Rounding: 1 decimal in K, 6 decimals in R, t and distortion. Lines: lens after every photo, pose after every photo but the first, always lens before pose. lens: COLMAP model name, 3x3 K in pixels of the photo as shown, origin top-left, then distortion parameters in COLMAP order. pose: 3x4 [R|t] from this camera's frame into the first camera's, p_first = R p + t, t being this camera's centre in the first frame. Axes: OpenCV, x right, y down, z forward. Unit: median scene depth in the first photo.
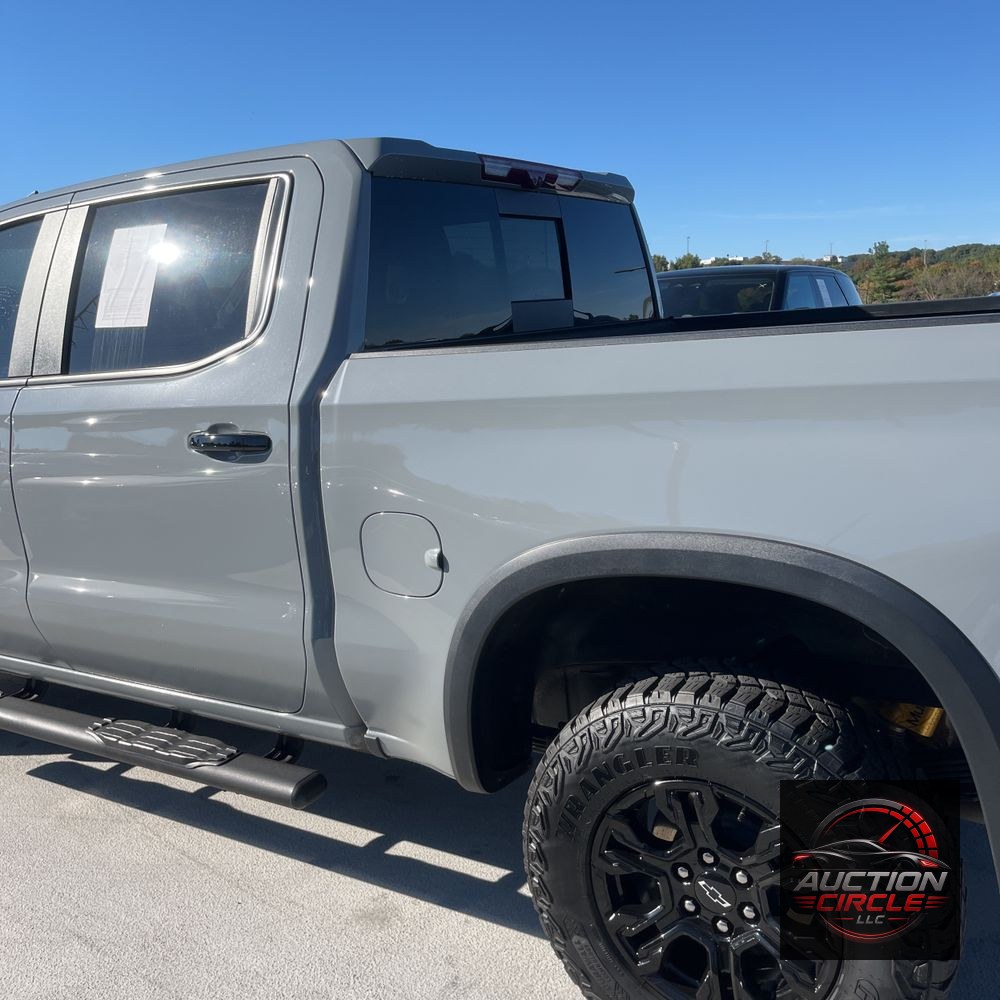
lens RADIAL K [[1019.7, 0, 489.9], [0, 1019.7, 499.2], [0, 0, 1]] dist [0.023658, 0.020747]
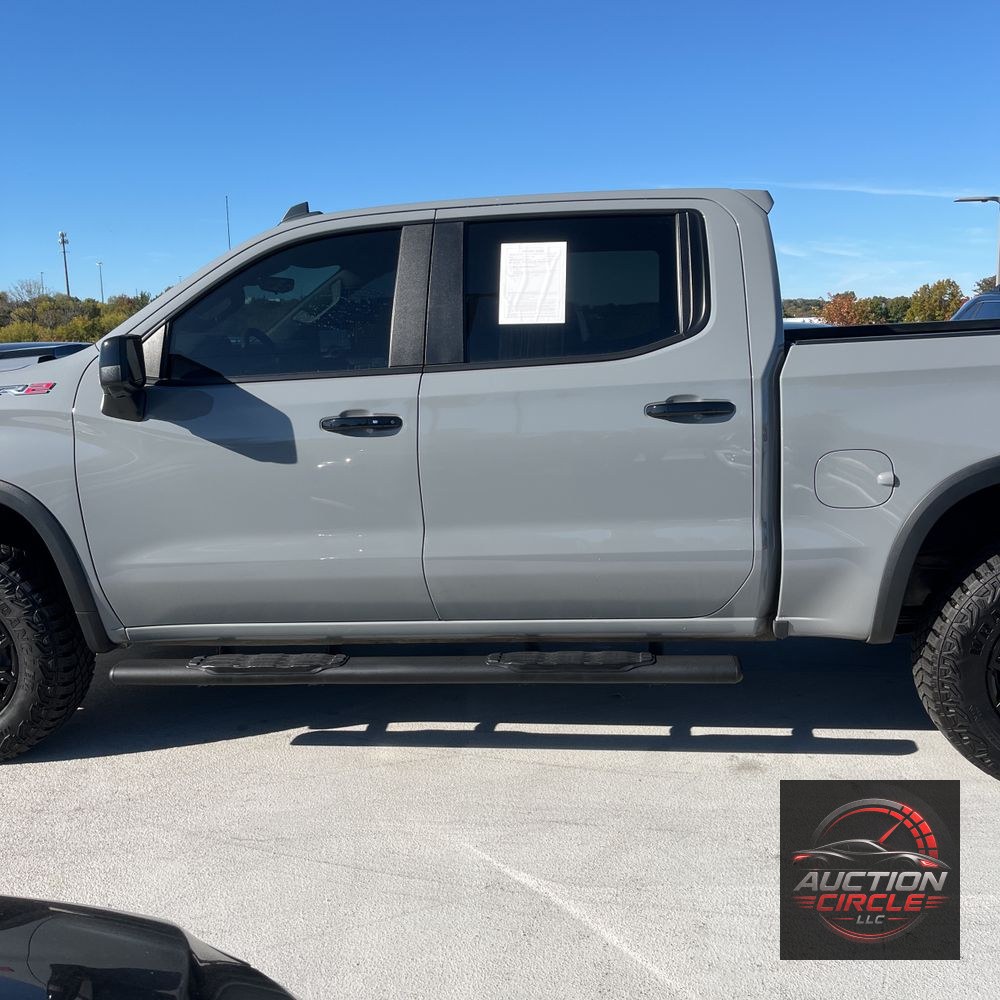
lens RADIAL K [[1010.5, 0, 500.7], [0, 1010.5, 489.2], [0, 0, 1]] dist [0.018980, 0.013360]
pose [[0.901404, -0.045948, 0.430533, -0.965118], [0.063670, 0.997610, -0.026837, 0.062869], [-0.428271, 0.051603, 0.902176, -0.069566]]
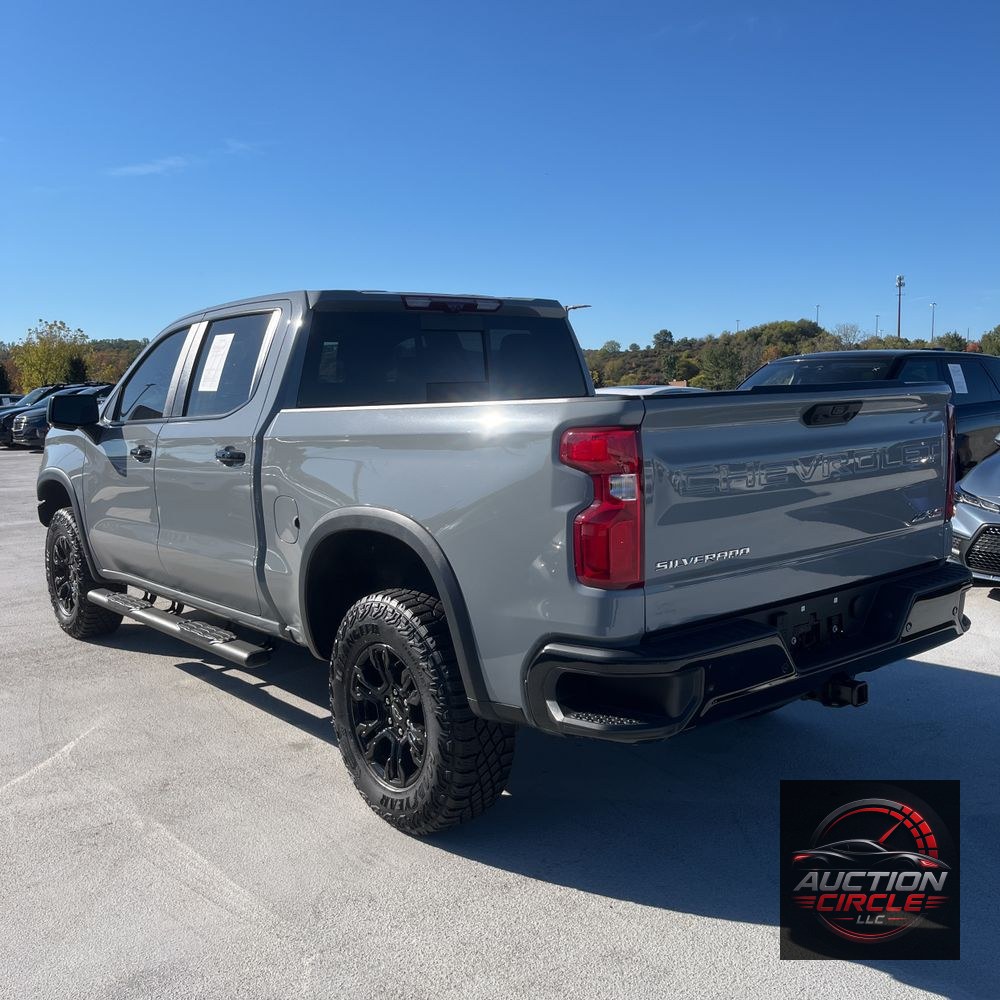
lens RADIAL K [[1011.2, 0, 496.1], [0, 1011.2, 488.0], [0, 0, 1]] dist [0.064917, -0.104131]
pose [[0.948408, 0.061975, -0.310937, 0.690774], [-0.084542, 0.994635, -0.059619, 0.062499], [0.305574, 0.082830, 0.948559, -0.510568]]
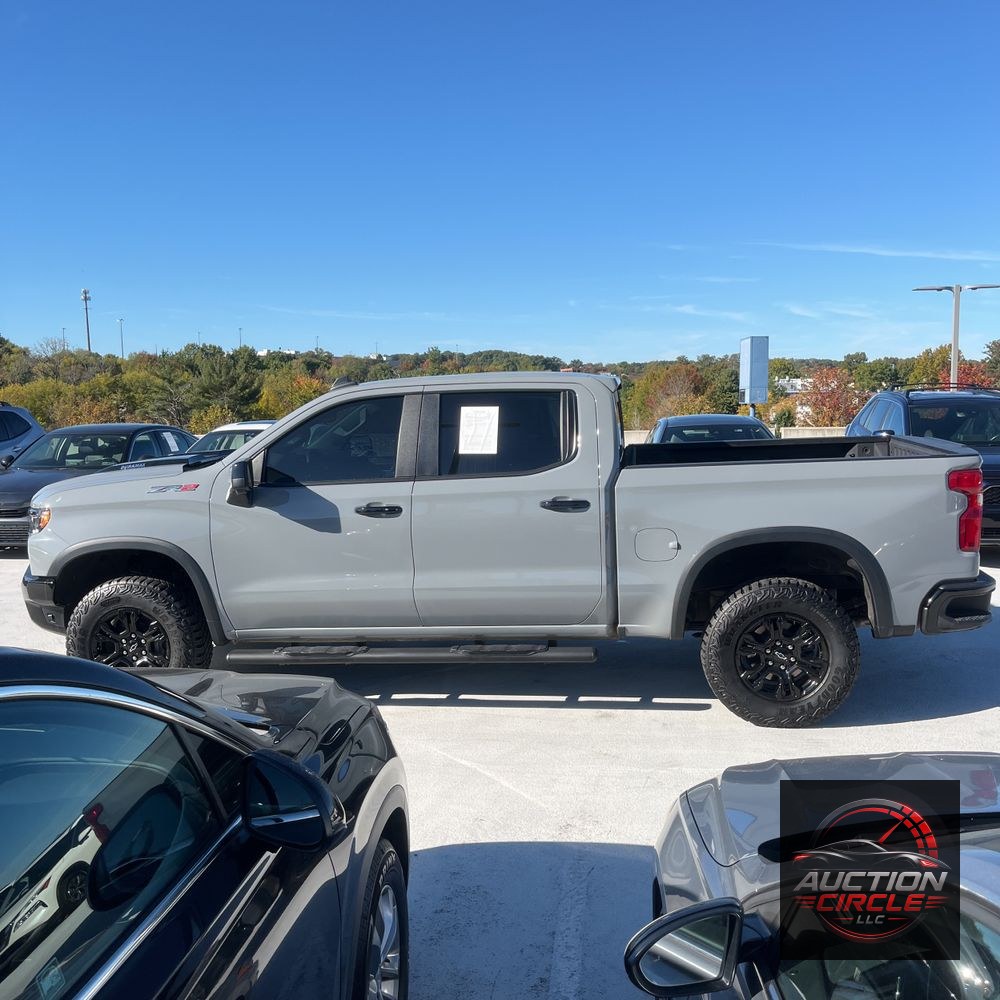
lens RADIAL K [[996.9, 0, 505.2], [0, 996.9, 501.4], [0, 0, 1]] dist [0.060736, -0.010123]
pose [[0.904908, -0.019708, 0.425150, -1.246537], [0.054894, 0.995988, -0.070668, 0.084603], [-0.422052, 0.087286, 0.902360, -0.930206]]
